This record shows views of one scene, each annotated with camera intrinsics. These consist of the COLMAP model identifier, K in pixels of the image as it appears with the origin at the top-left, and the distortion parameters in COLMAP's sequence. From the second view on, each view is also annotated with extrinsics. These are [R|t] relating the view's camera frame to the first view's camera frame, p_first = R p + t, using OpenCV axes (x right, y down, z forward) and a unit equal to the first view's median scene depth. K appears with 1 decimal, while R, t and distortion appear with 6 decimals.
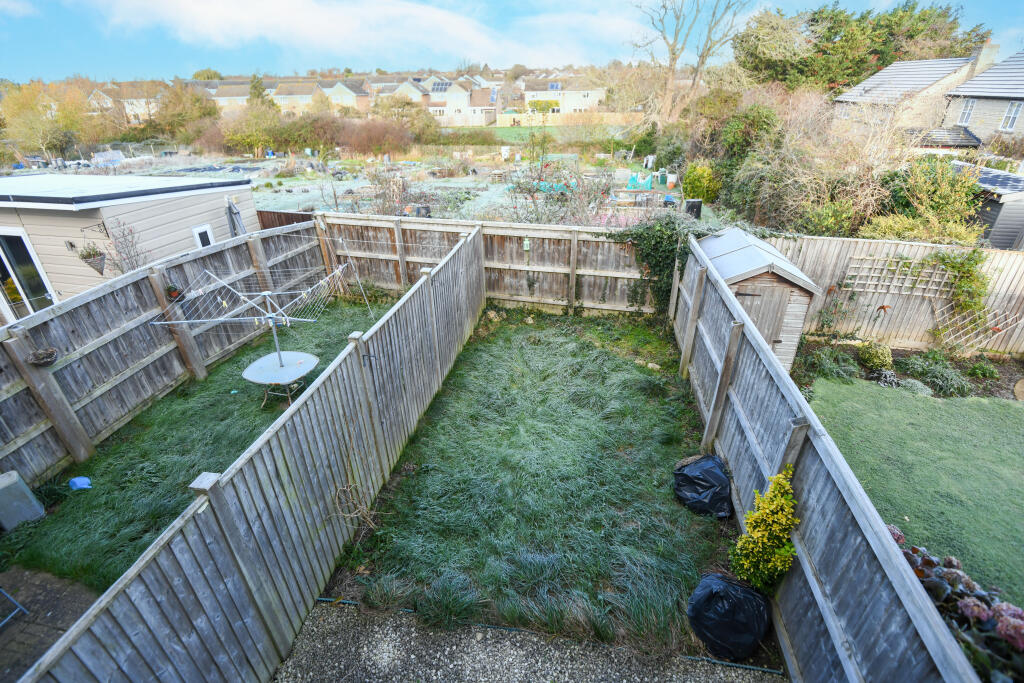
lens RADIAL K [[458.2, 0, 511.3], [0, 458.2, 341.1], [0, 0, 1]] dist [-0.003326, 0.000131]
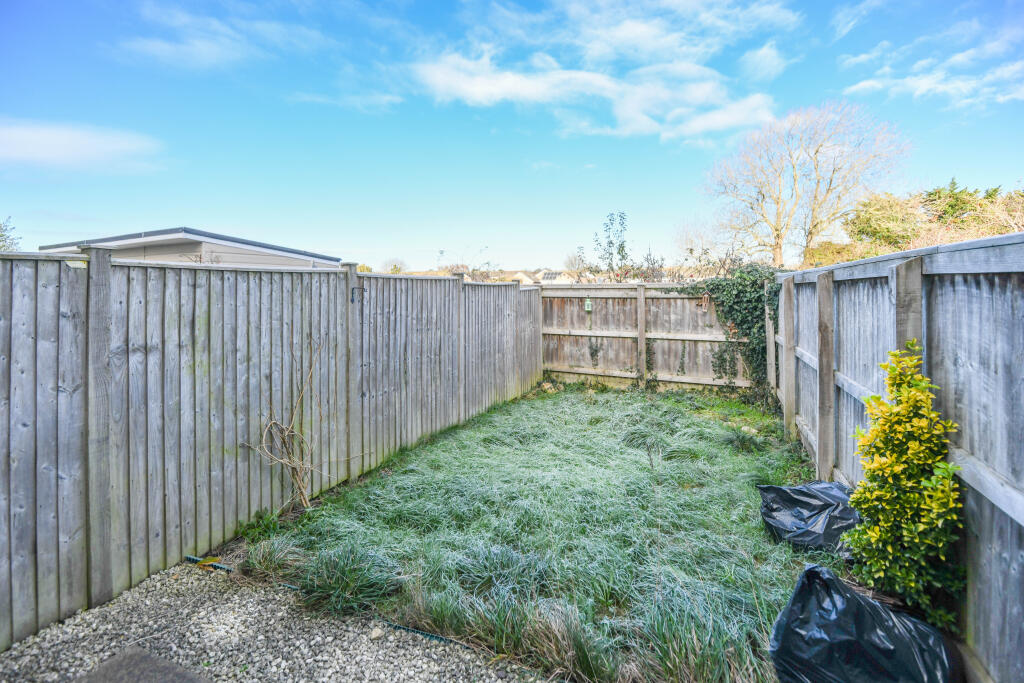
lens RADIAL K [[484.4, 0, 498.9], [0, 484.4, 276.9], [0, 0, 1]] dist [-0.005268, -0.001709]
pose [[0.971139, 0.005142, -0.238457, 0.090454], [-0.119763, 0.875106, -0.468878, 0.211534], [0.206265, 0.483904, 0.850466, 0.121484]]
